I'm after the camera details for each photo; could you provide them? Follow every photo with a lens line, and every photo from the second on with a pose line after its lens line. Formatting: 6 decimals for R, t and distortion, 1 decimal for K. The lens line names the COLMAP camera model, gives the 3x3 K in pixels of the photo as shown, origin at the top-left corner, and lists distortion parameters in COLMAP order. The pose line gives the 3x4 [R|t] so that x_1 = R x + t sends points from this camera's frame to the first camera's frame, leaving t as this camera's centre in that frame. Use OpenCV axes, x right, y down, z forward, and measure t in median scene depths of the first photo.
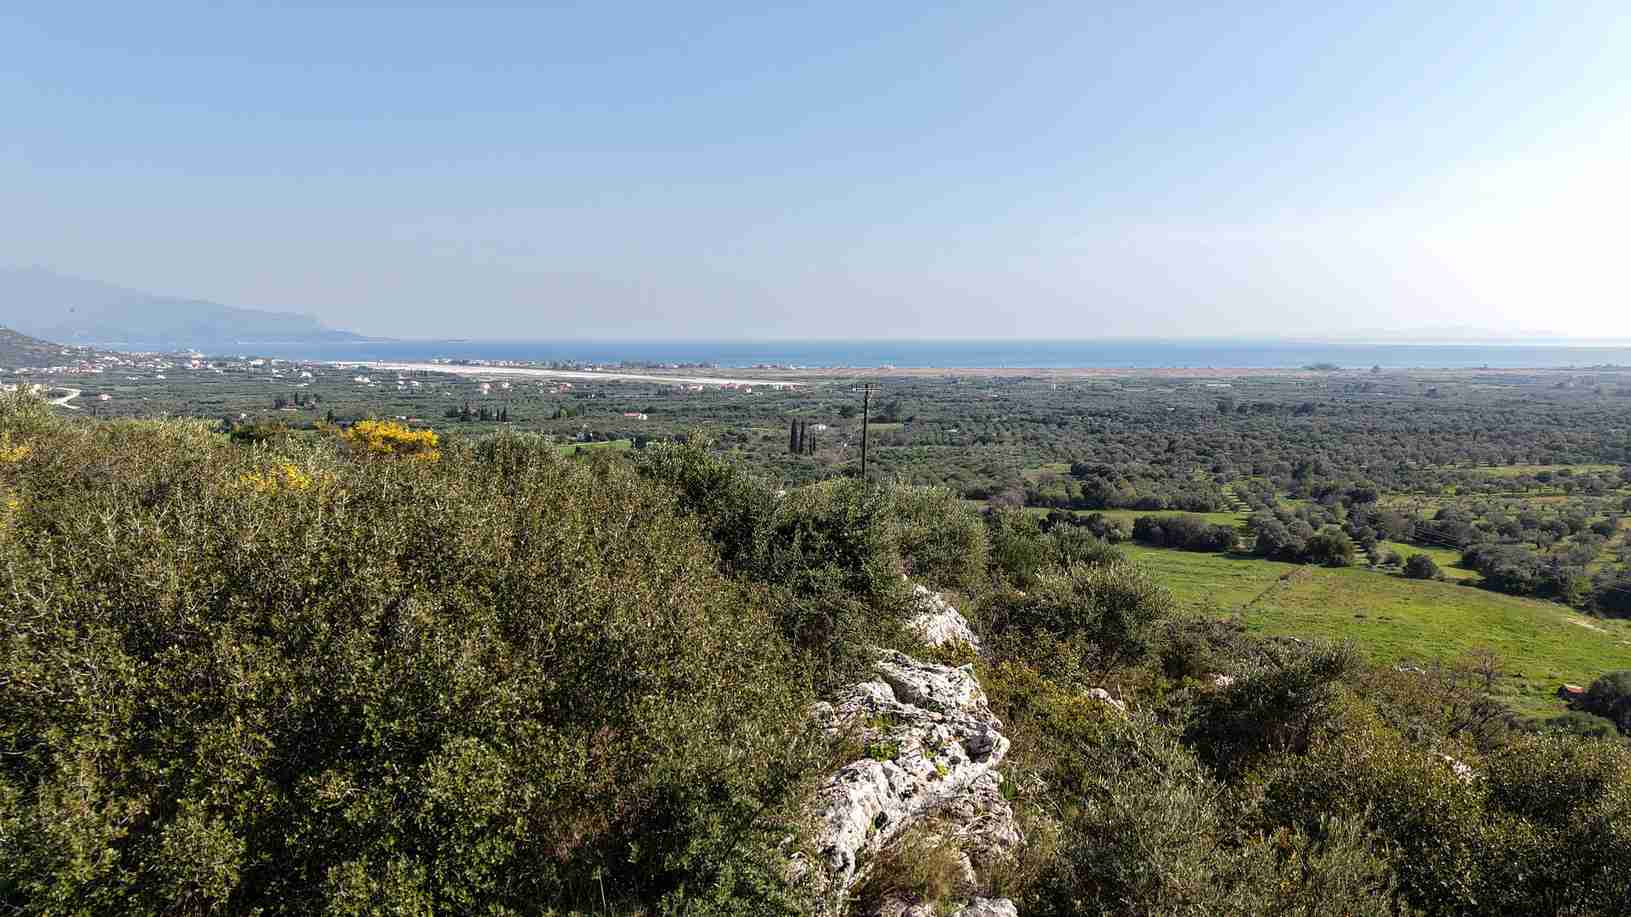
lens RADIAL K [[1084.1, 0, 808.3], [0, 1084.1, 469.3], [0, 0, 1]] dist [0.027722, -0.027788]
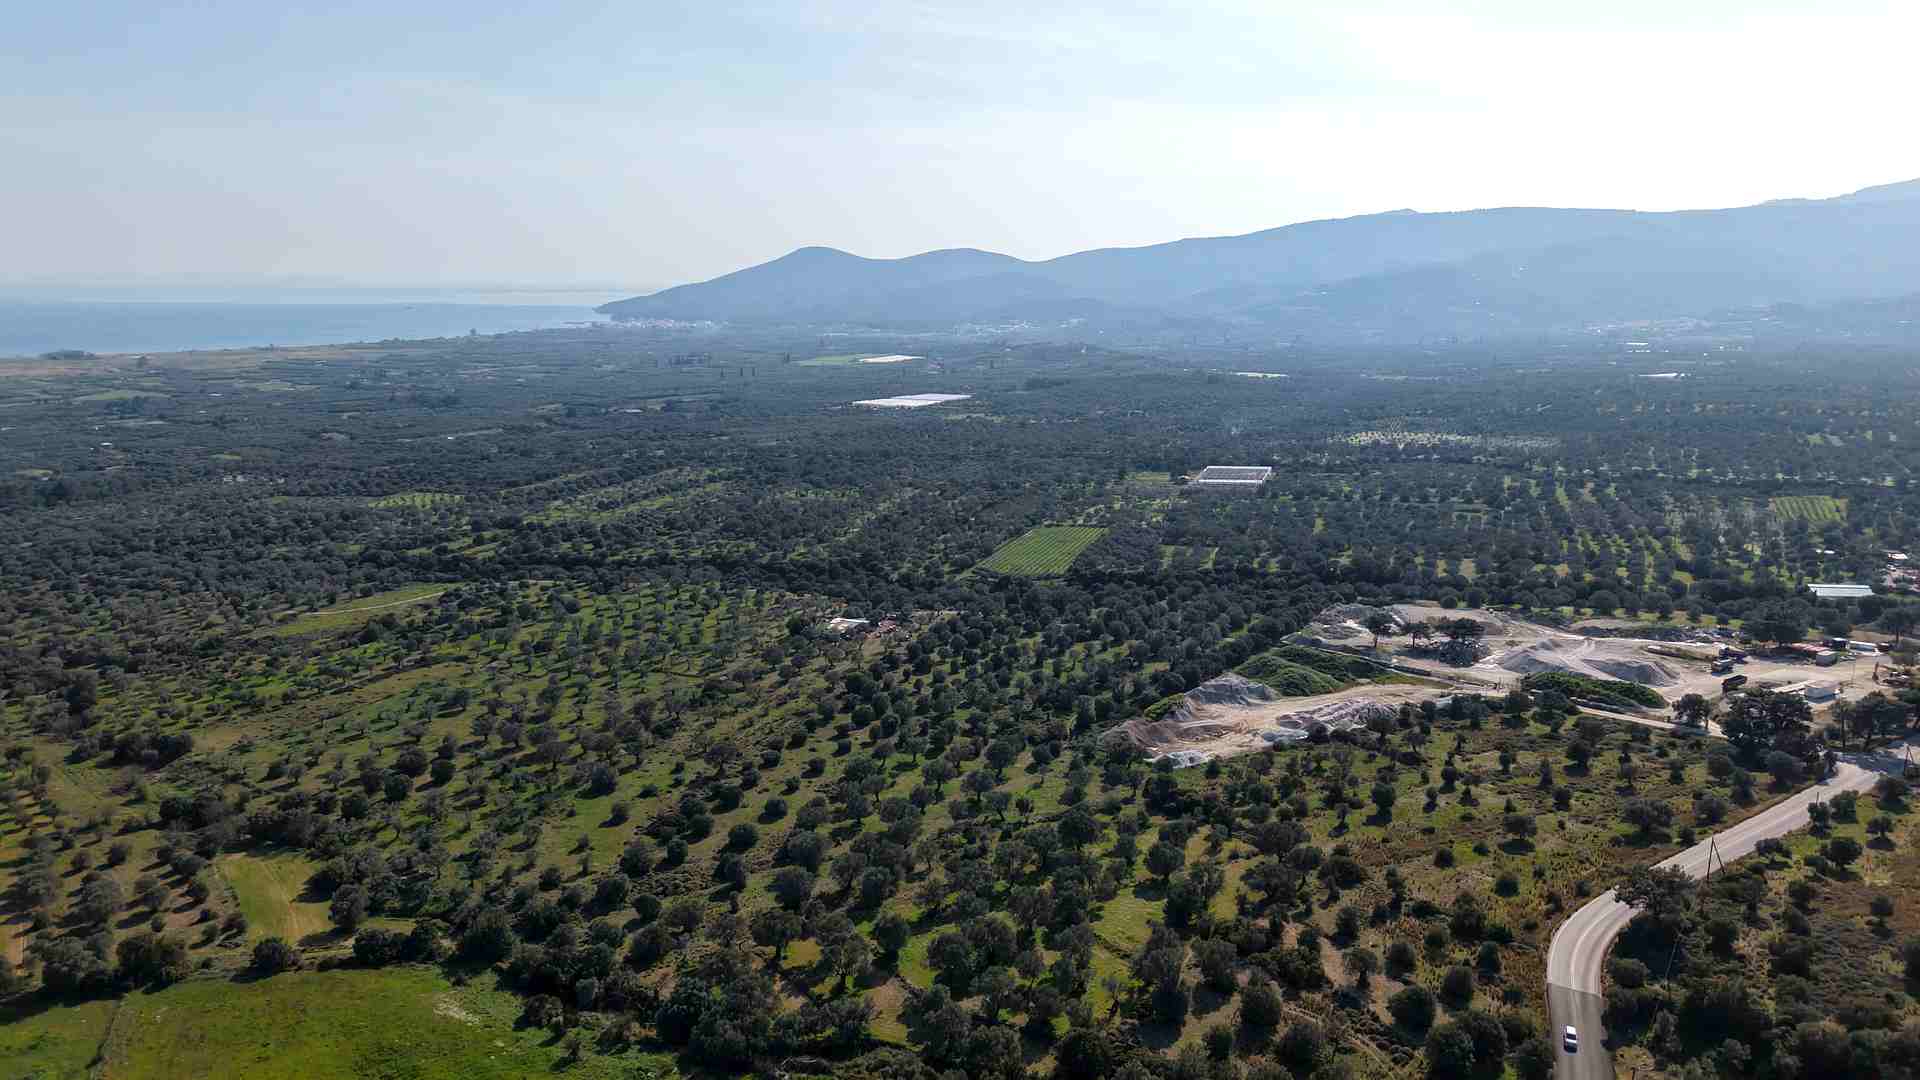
lens RADIAL K [[1276.2, 0, 951.1], [0, 1276.2, 544.1], [0, 0, 1]] dist [0.027722, -0.027788]
pose [[0.509725, -0.168342, 0.843707, 0.057160], [0.099293, 0.985628, 0.136671, -0.298749], [-0.854588, 0.014109, 0.519115, 0.053400]]
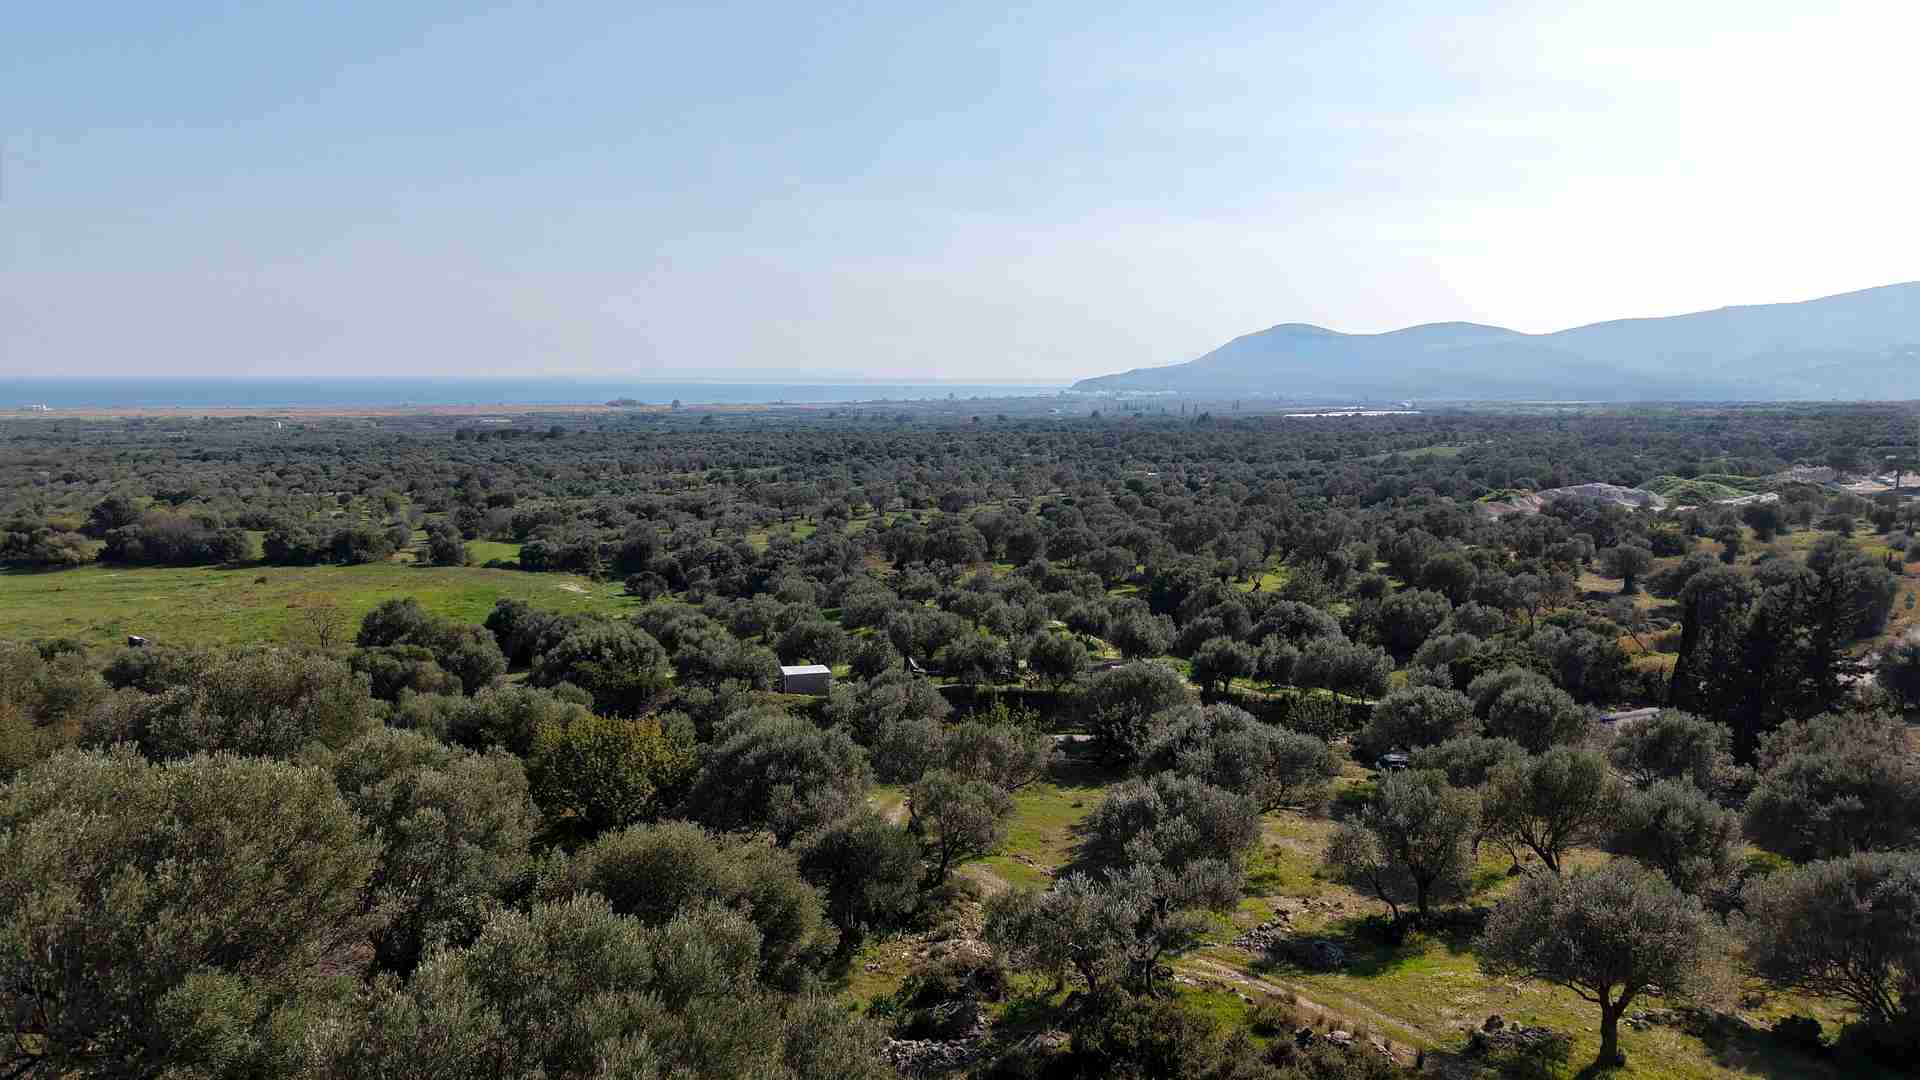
lens RADIAL K [[1276.2, 0, 947.2], [0, 1276.2, 543.0], [0, 0, 1]] dist [0.027722, -0.027788]
pose [[0.785992, -0.078404, 0.613245, 0.260668], [0.073198, 0.996751, 0.033618, 0.076774], [-0.613888, 0.018465, 0.789177, -0.010117]]
